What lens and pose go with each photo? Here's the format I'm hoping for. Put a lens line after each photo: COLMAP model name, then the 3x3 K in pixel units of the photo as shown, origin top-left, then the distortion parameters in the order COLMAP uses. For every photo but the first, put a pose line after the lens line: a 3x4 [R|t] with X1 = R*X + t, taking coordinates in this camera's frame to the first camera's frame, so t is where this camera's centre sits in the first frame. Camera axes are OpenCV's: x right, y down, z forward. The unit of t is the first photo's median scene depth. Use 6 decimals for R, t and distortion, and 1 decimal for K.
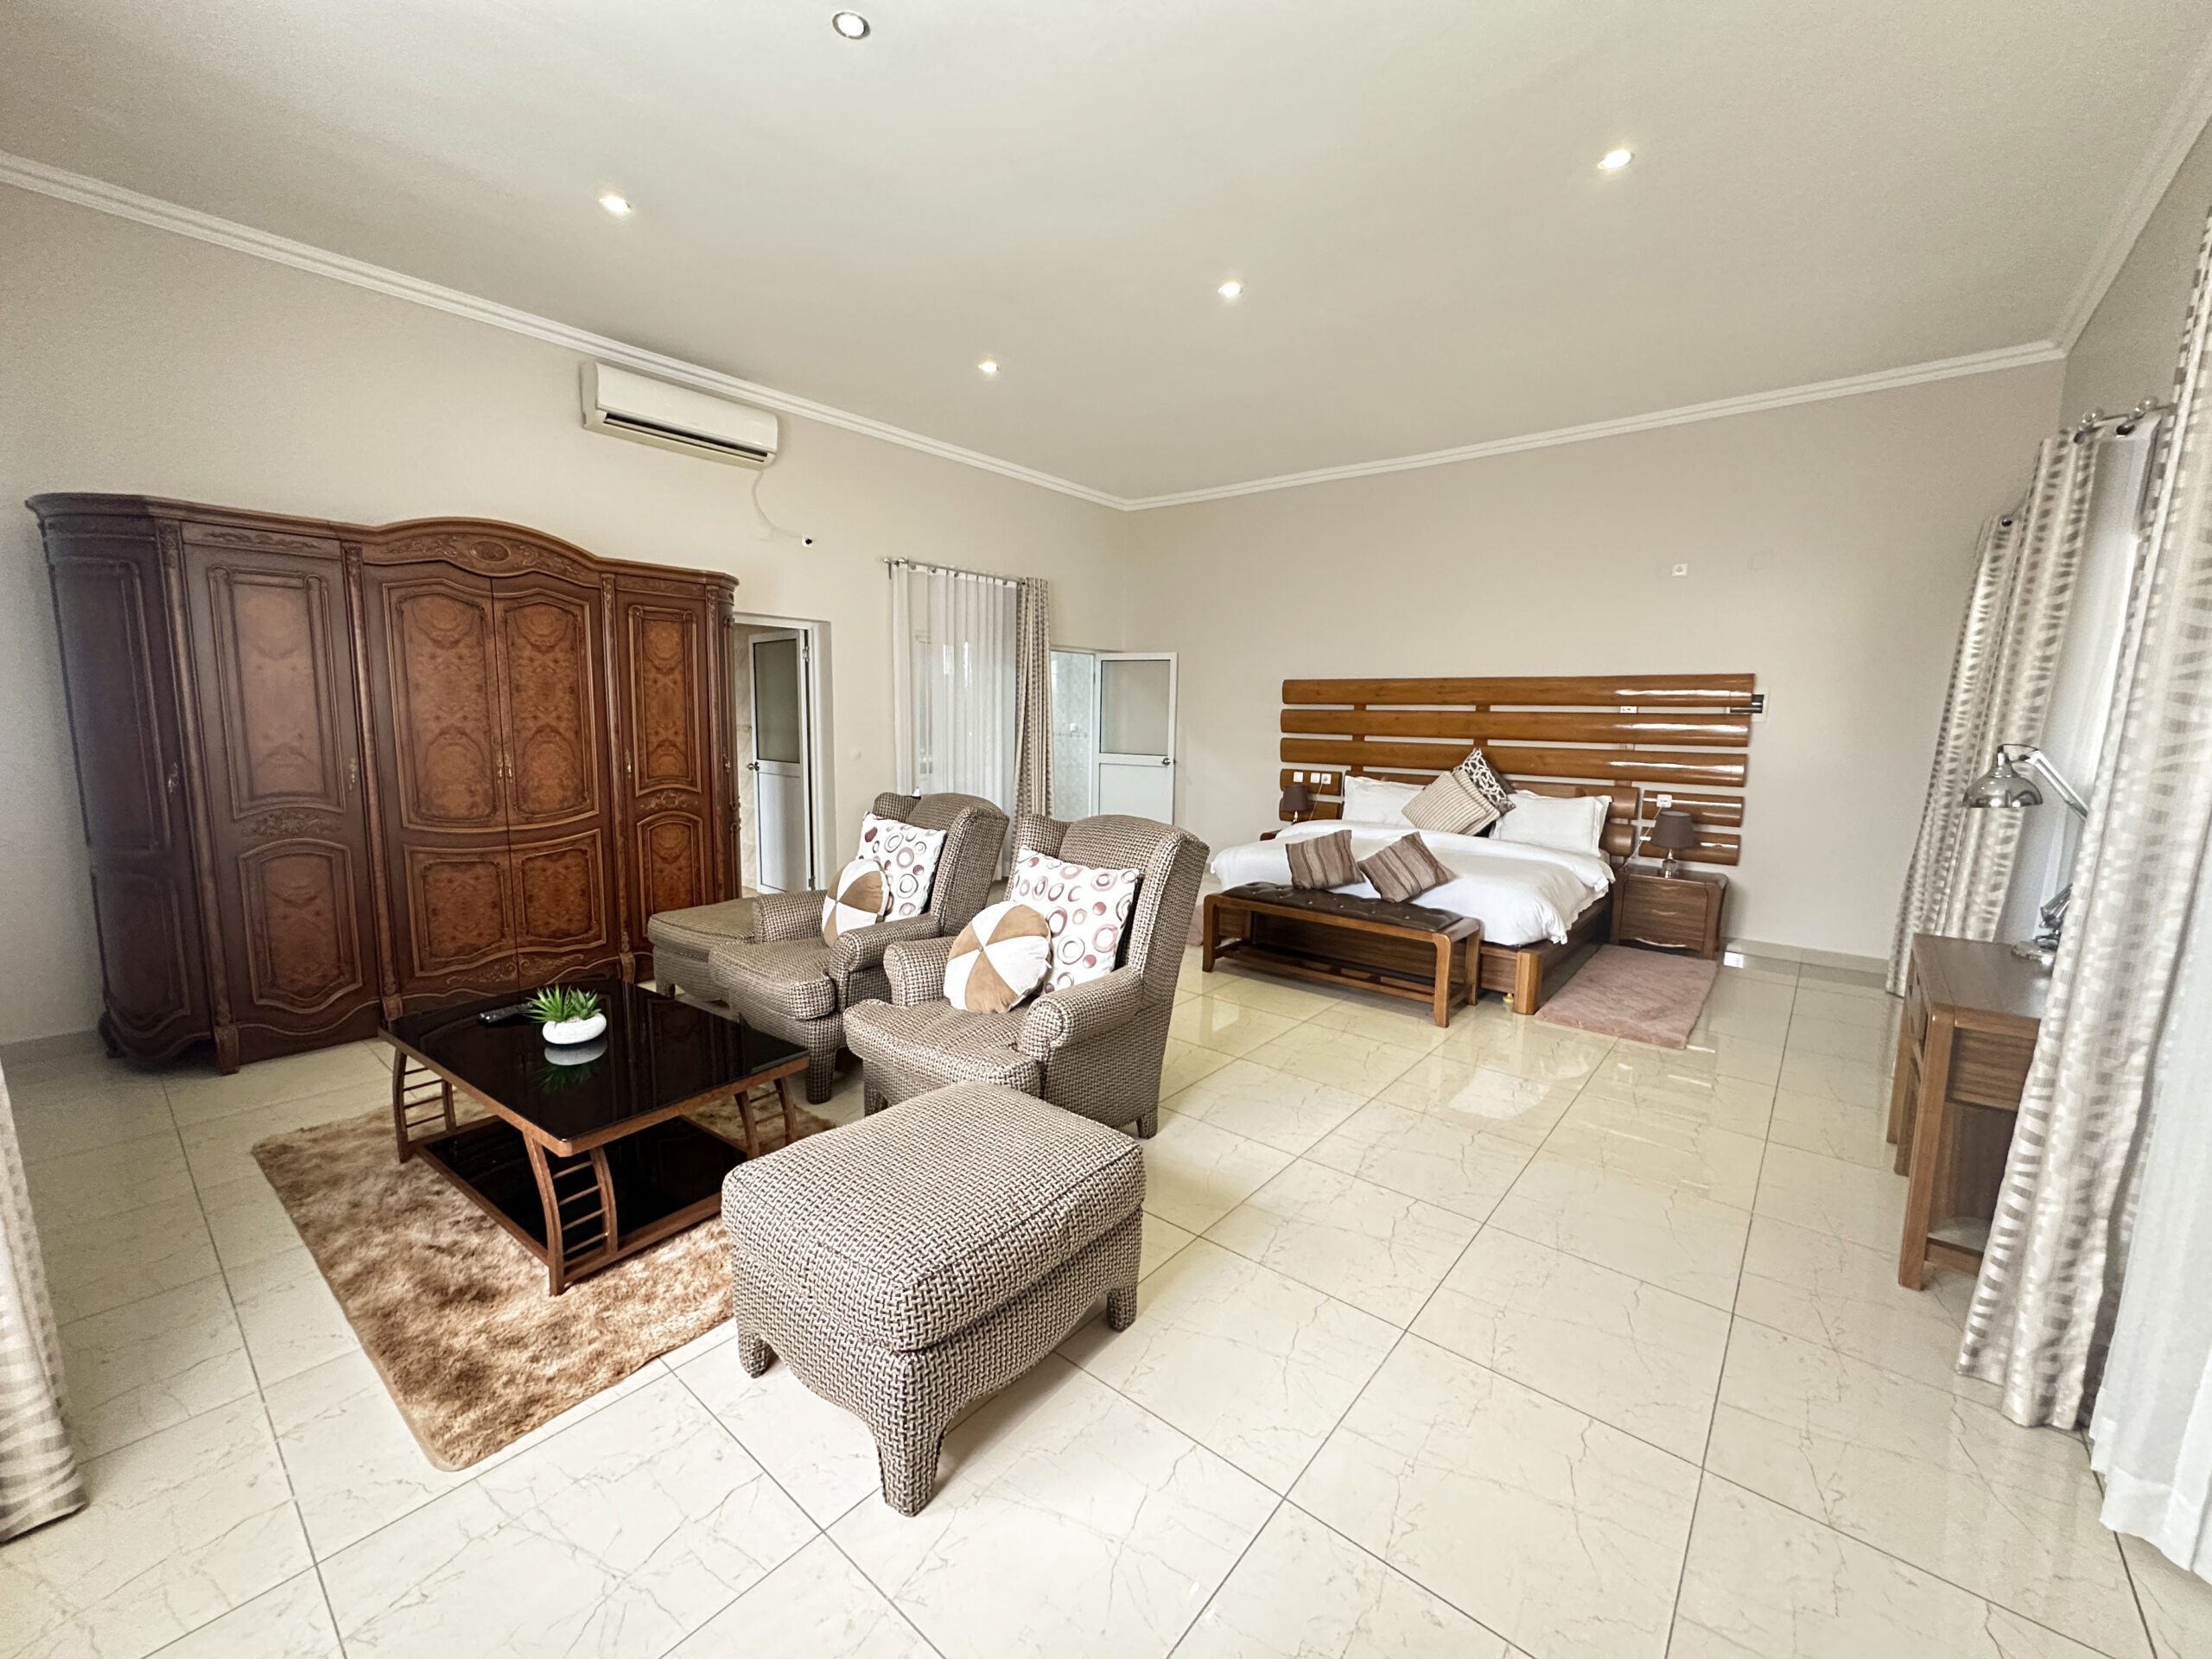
lens RADIAL K [[888.3, 0, 1109.5], [0, 888.3, 839.4], [0, 0, 1]] dist [-0.006678, -0.000220]
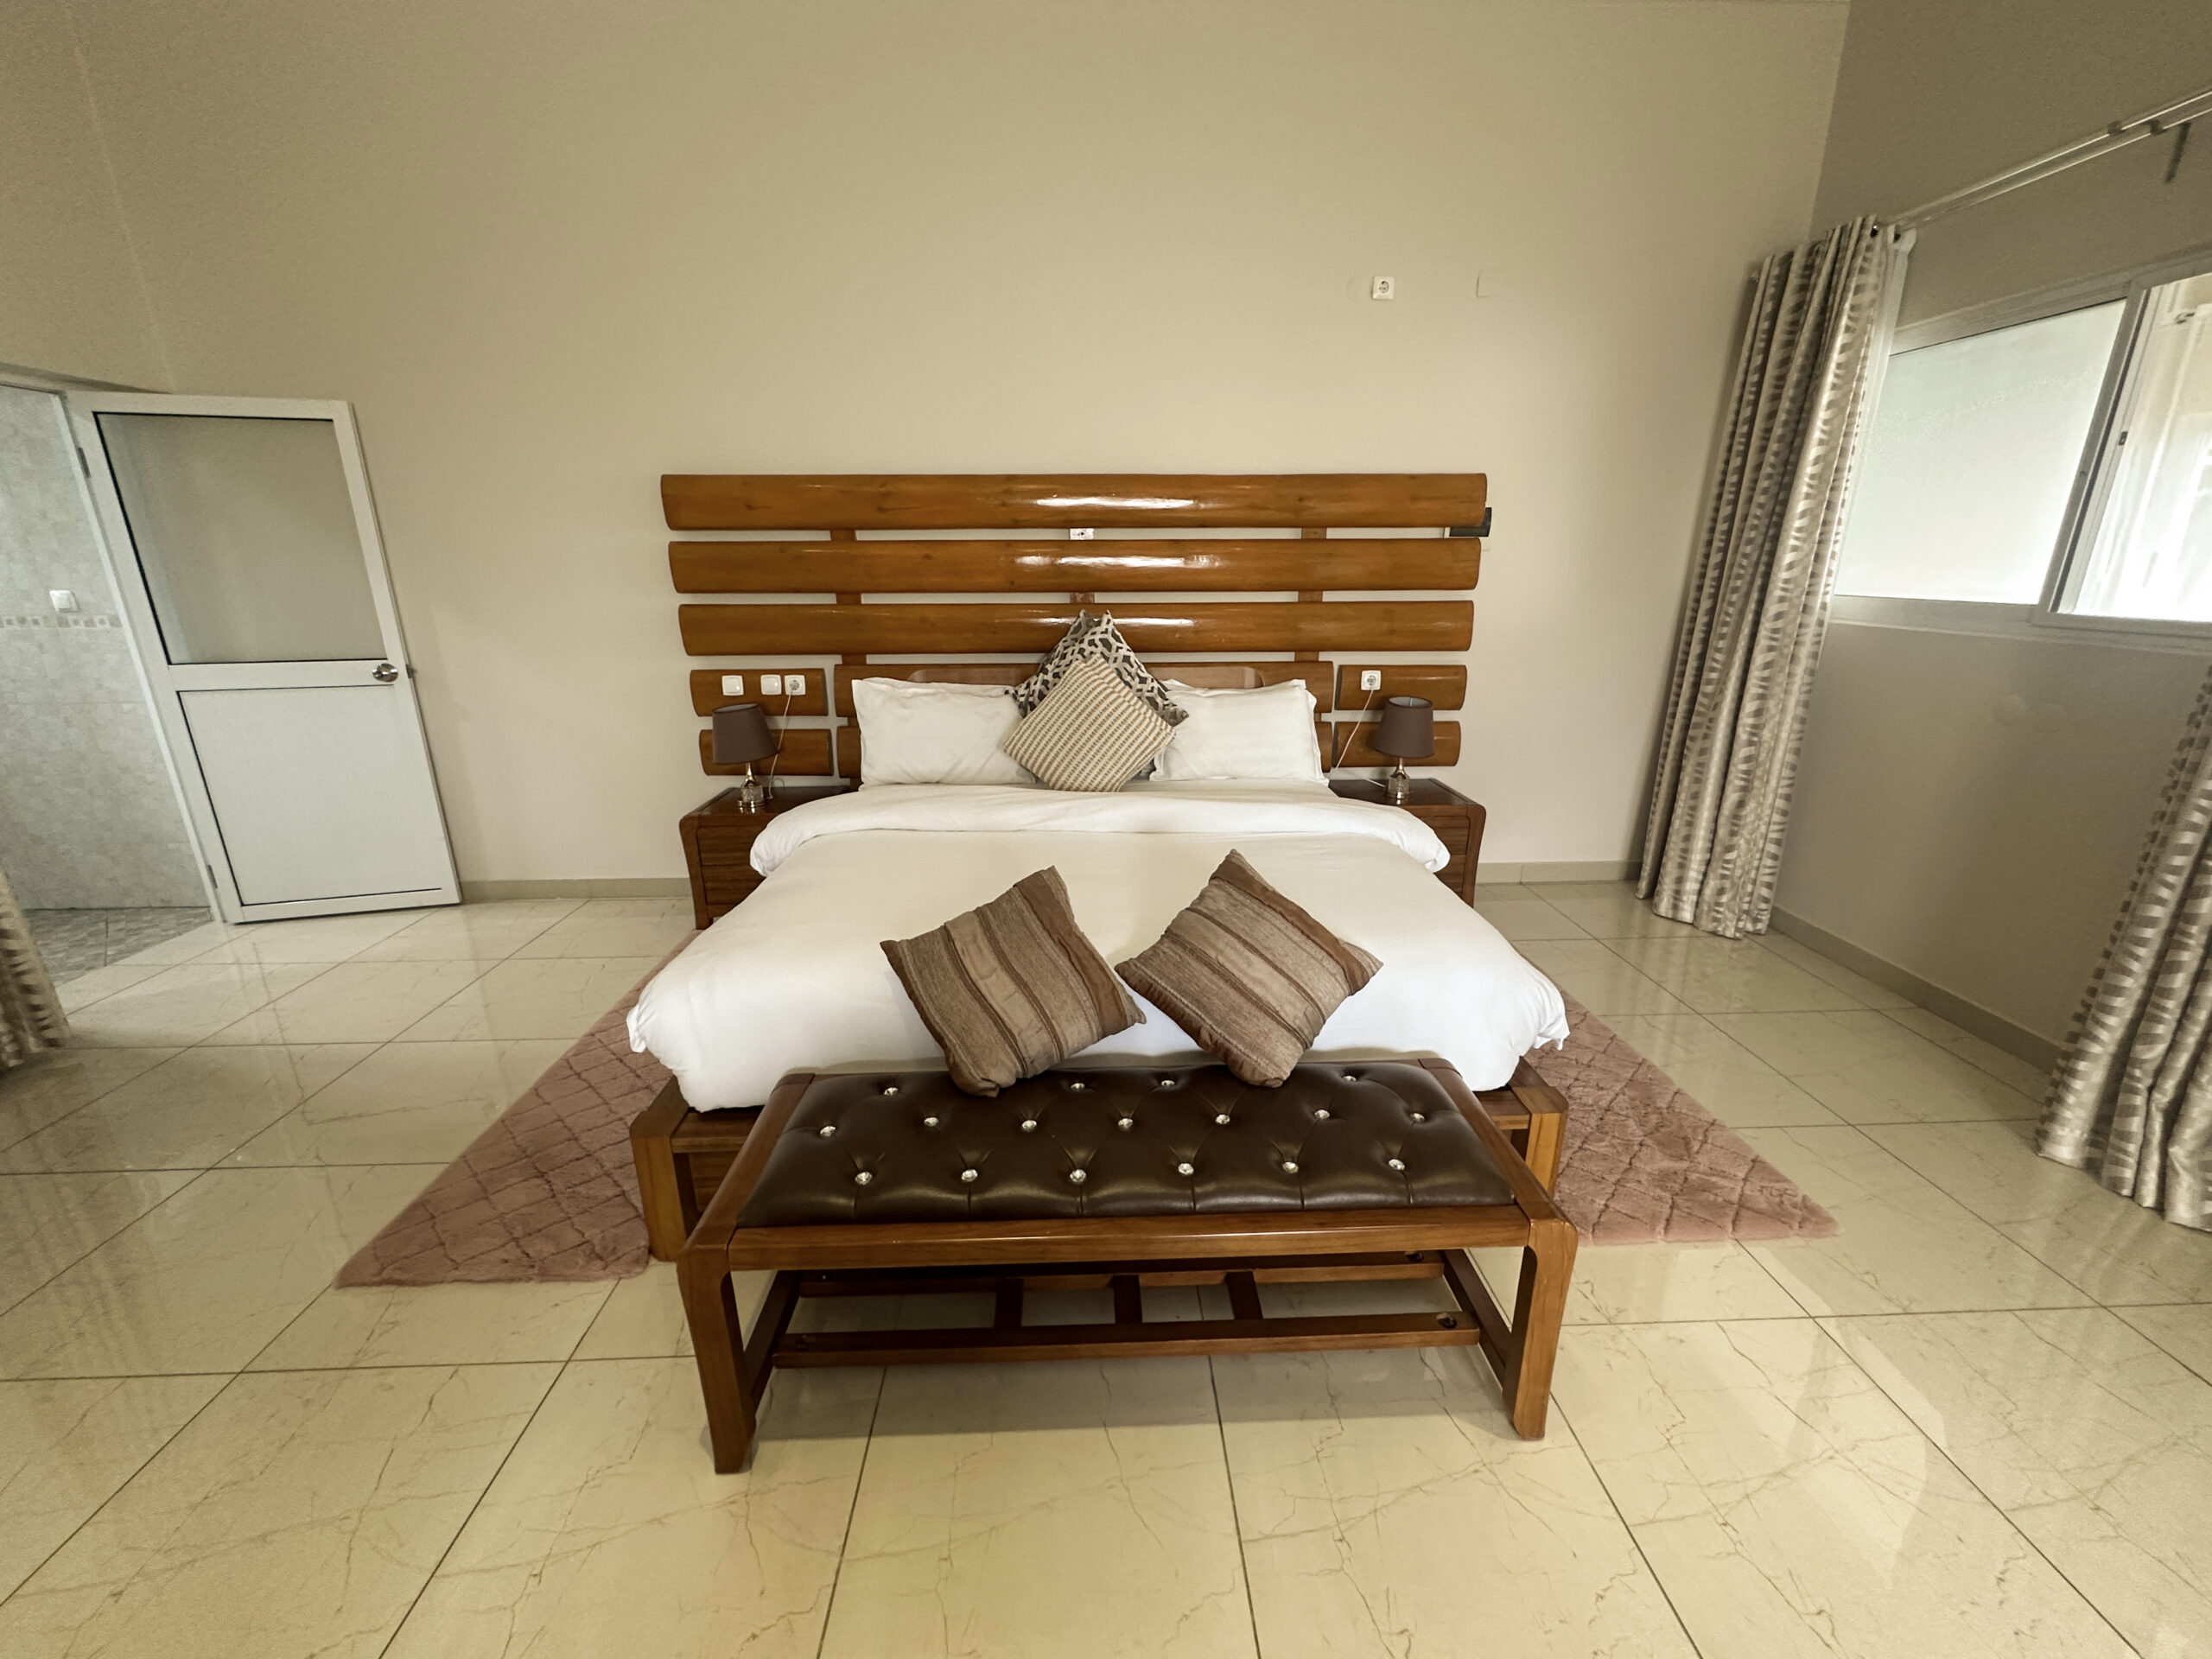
lens RADIAL K [[888.3, 0, 1089.8], [0, 888.3, 829.0], [0, 0, 1]] dist [-0.006678, -0.000220]
pose [[0.741169, -0.220357, 0.634122, 0.032177], [0.108692, 0.971519, 0.210562, -0.077502], [-0.662461, -0.087138, 0.744011, 0.517118]]
